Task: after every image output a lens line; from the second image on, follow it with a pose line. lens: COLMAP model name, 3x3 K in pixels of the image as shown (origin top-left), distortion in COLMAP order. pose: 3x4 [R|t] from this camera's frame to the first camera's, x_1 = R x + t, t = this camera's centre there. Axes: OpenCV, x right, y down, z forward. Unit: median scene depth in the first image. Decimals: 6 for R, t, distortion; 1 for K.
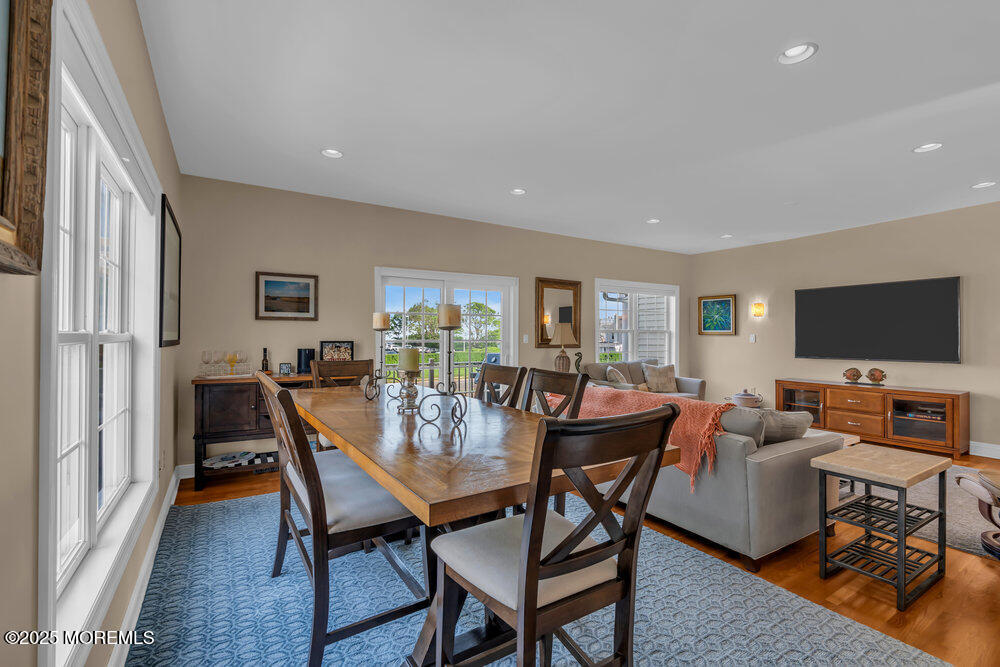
lens RADIAL K [[448.9, 0, 501.0], [0, 448.9, 334.8], [0, 0, 1]] dist [-0.003371, 0.000290]
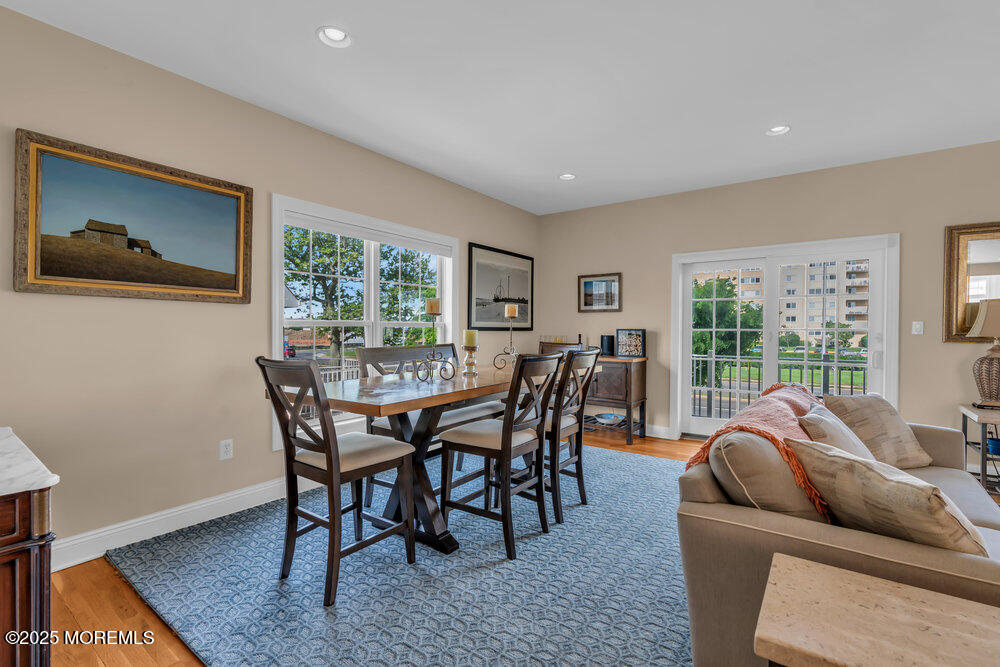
lens RADIAL K [[453.6, 0, 505.2], [0, 453.6, 334.8], [0, 0, 1]] dist [-0.001061, -0.000015]
pose [[0.373879, 0.008007, -0.927443, 0.432480], [0.001264, 0.999957, 0.009143, 0.013401], [0.927477, -0.004591, 0.373853, 0.224864]]
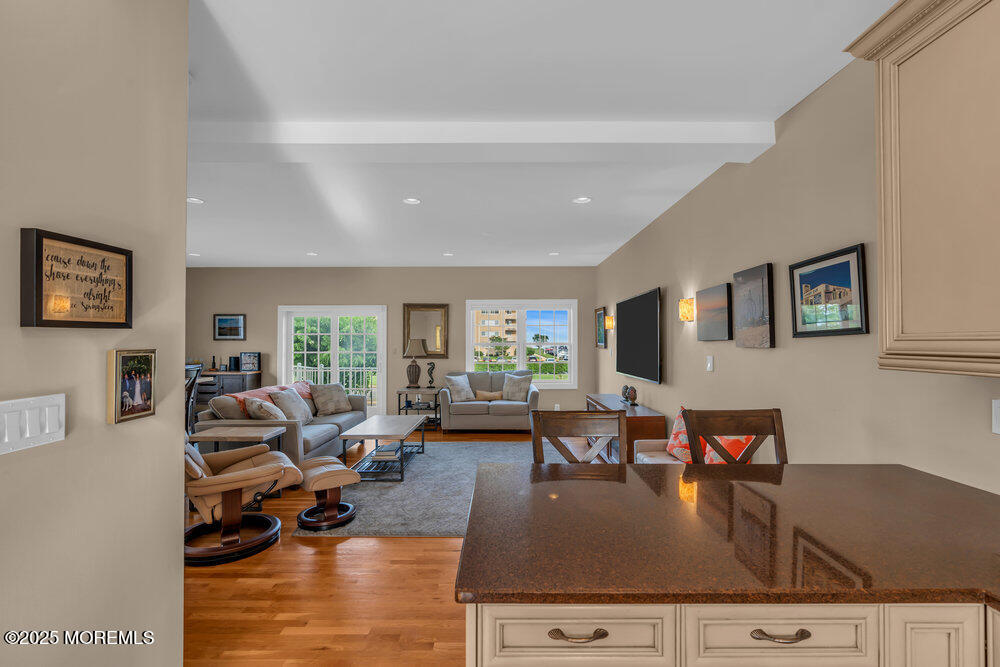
lens RADIAL K [[448.9, 0, 501.0], [0, 448.9, 334.8], [0, 0, 1]] dist [-0.003371, 0.000290]
pose [[0.843911, -0.011668, -0.536356, 1.029665], [0.003577, 0.999864, -0.016122, -0.016822], [0.536471, 0.011687, 0.843838, 0.062804]]
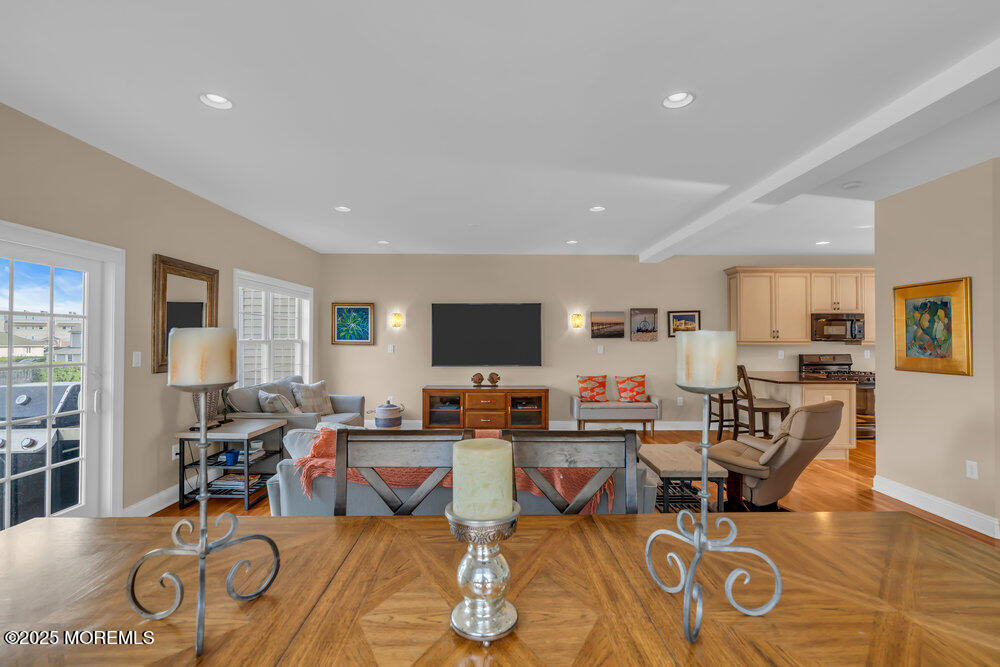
lens RADIAL K [[453.6, 0, 505.2], [0, 453.6, 334.8], [0, 0, 1]] dist [-0.001061, -0.000015]
pose [[0.527980, 0.006482, 0.849232, -0.190415], [-0.002183, 0.999978, -0.006275, -0.019435], [-0.849254, 0.001459, 0.527982, 0.295210]]
